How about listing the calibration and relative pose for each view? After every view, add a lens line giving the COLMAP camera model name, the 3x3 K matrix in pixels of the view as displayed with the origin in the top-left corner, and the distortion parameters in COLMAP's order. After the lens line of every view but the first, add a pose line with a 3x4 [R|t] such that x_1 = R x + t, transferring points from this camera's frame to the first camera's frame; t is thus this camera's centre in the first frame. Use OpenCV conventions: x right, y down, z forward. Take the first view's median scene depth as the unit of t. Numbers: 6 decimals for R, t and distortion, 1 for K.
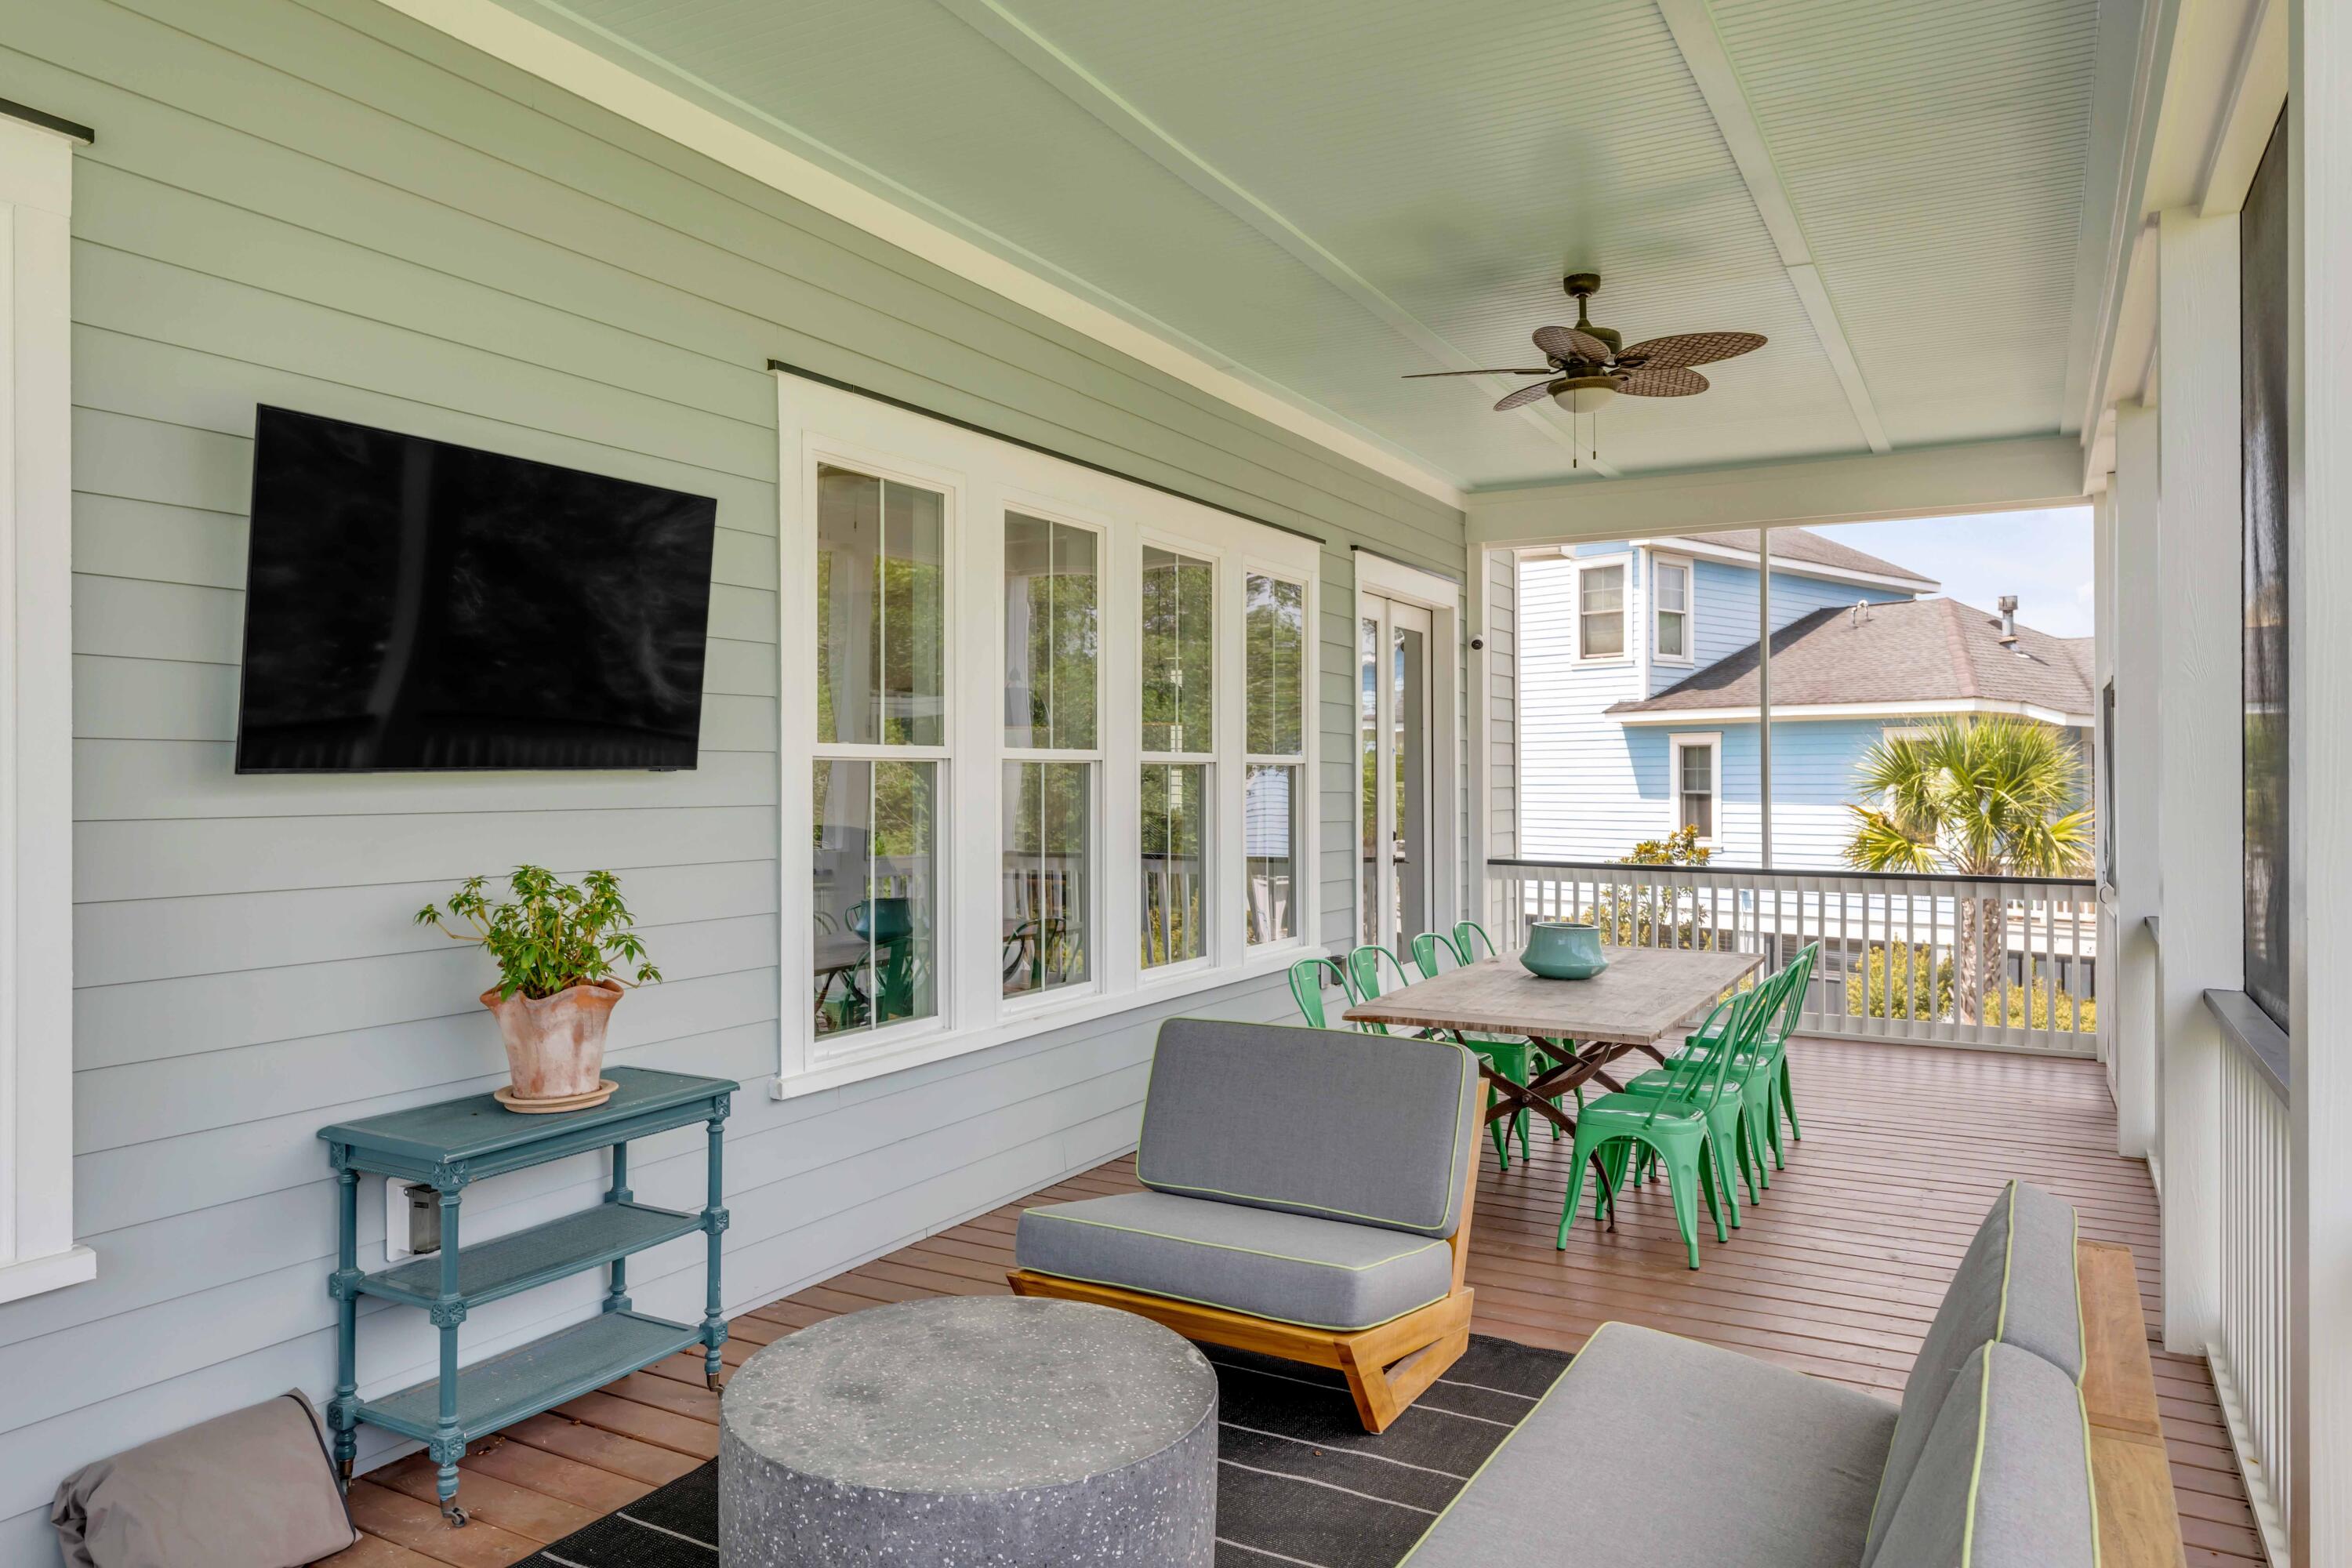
lens RADIAL K [[1564.0, 0, 1176.0], [0, 1564.0, 784.0], [0, 0, 1]] dist [-0.004401, 0.000078]
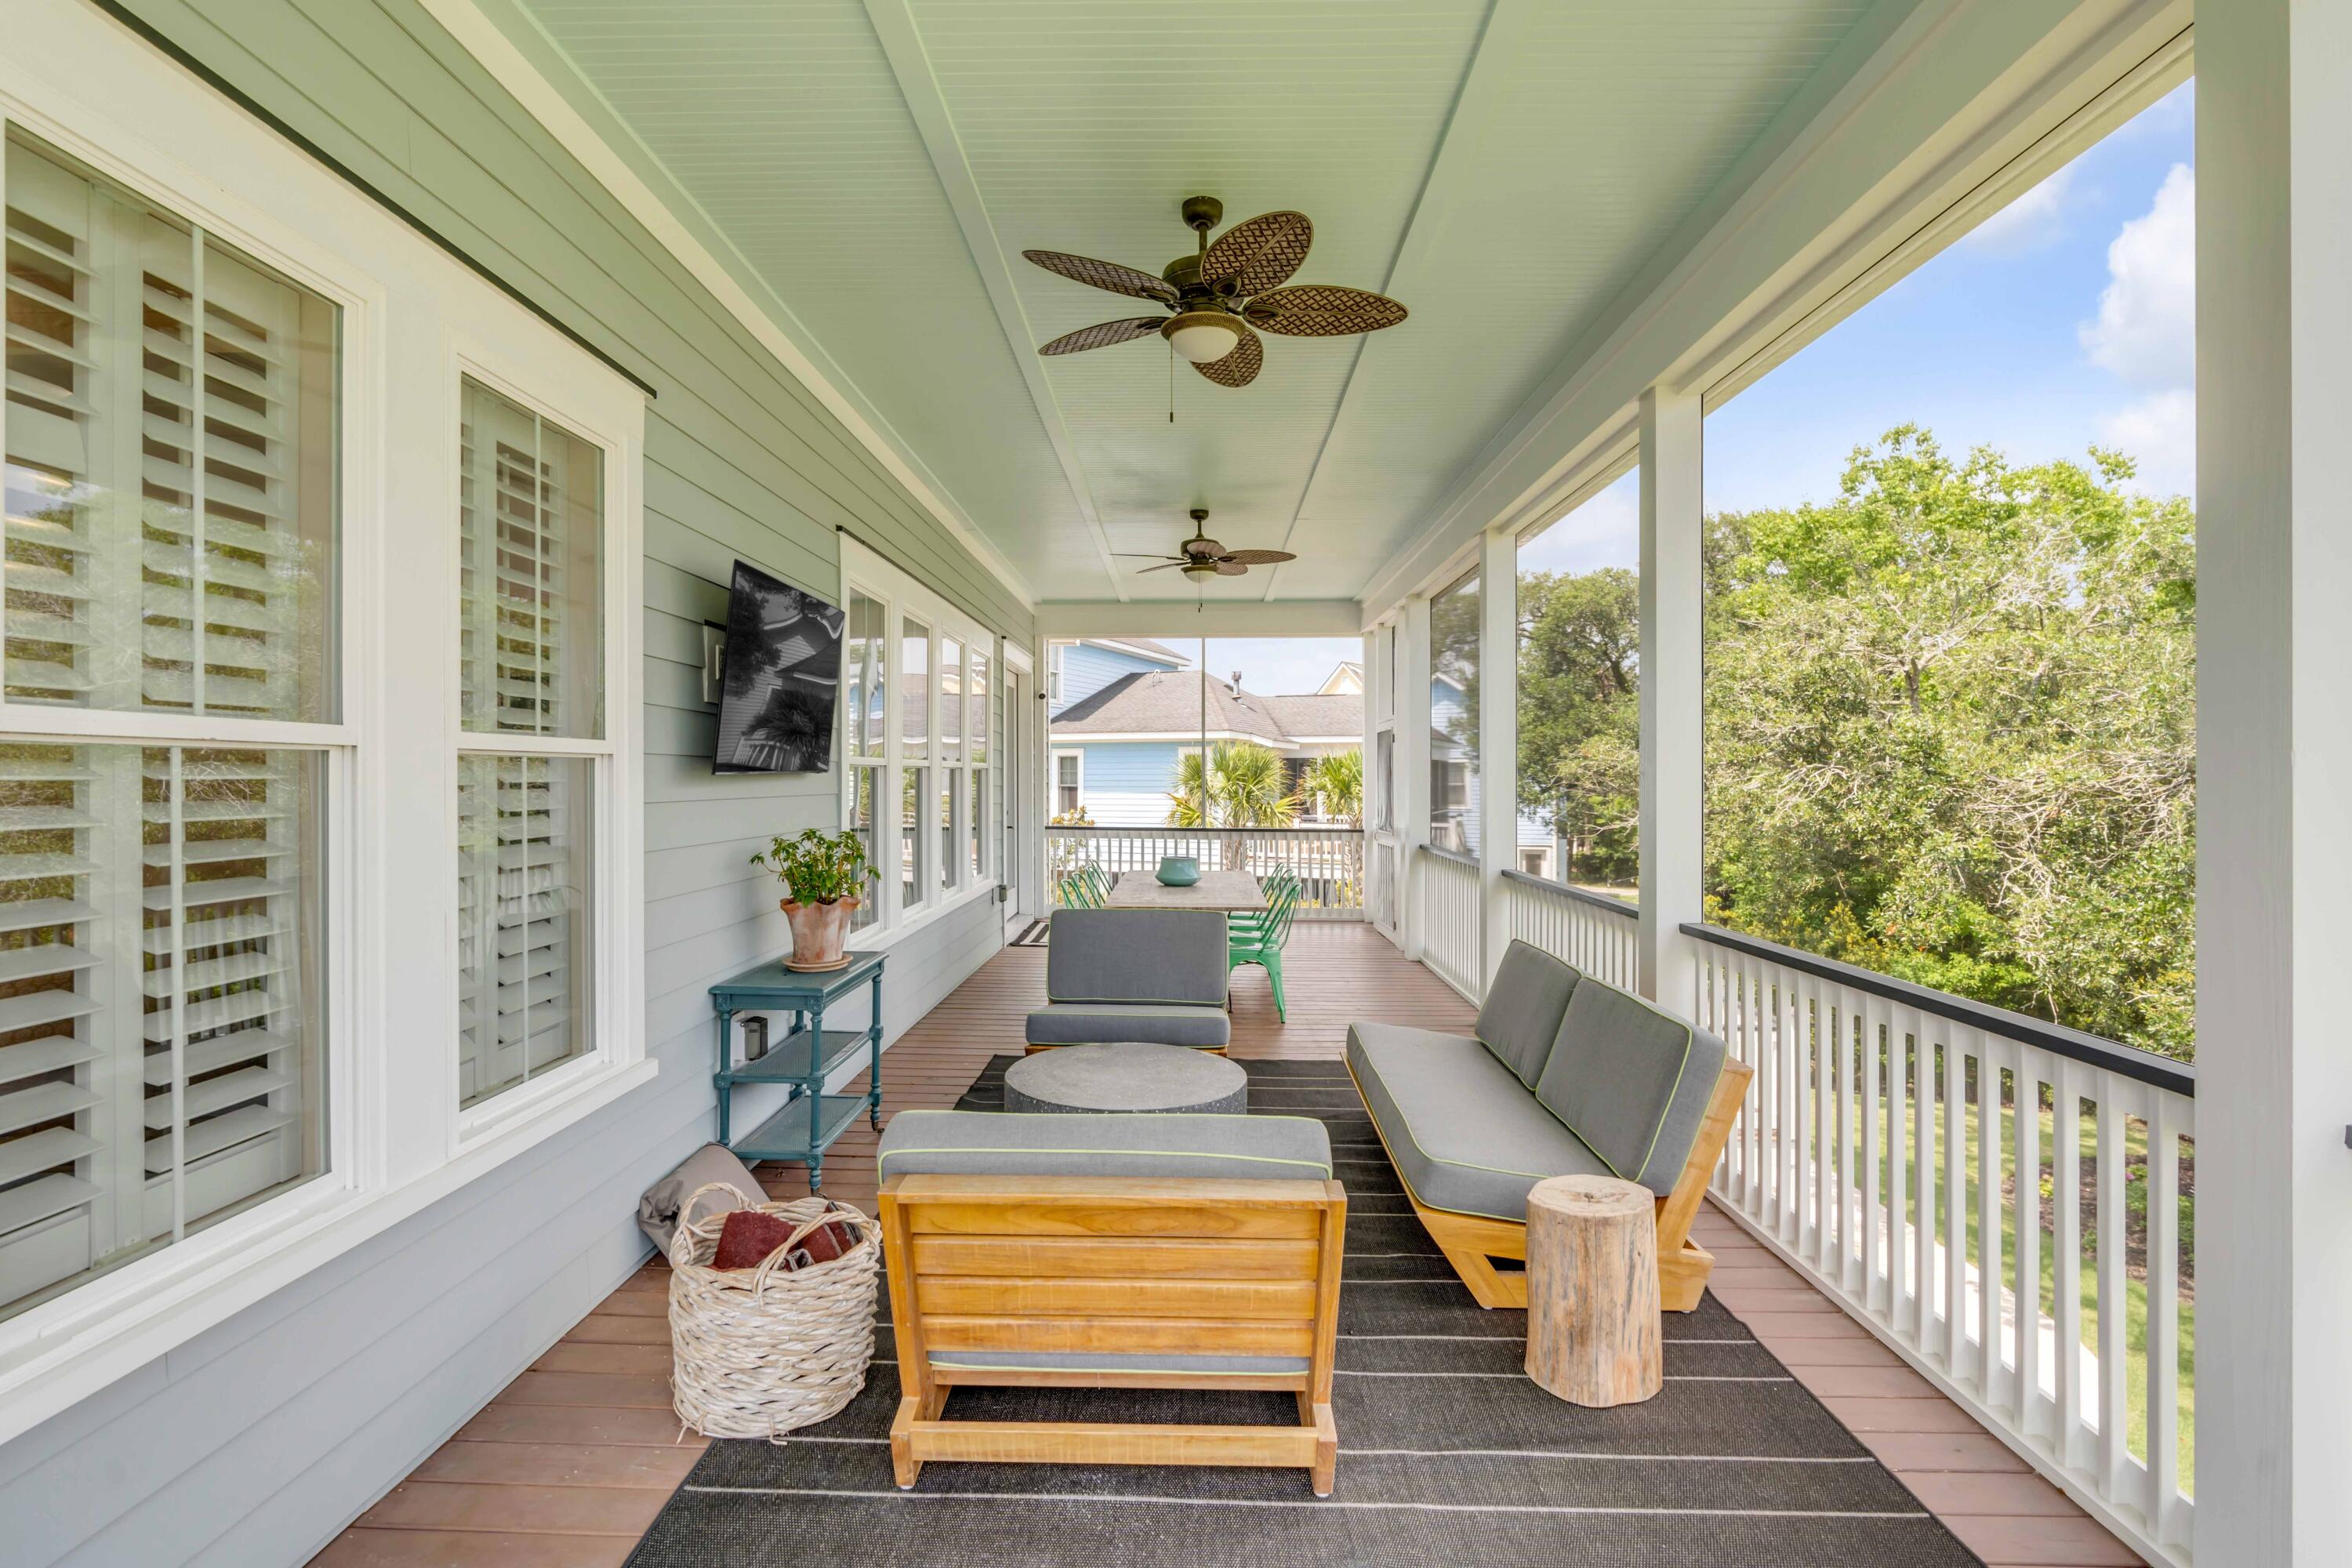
lens RADIAL K [[1078.9, 0, 1172.2], [0, 1078.9, 796.7], [0, 0, 1]] dist [-0.005720, 0.000345]
pose [[0.890322, -0.006541, 0.455285, -0.244433], [-0.000412, 0.999885, 0.015170, -0.000488], [-0.455332, -0.013694, 0.890217, -0.096026]]
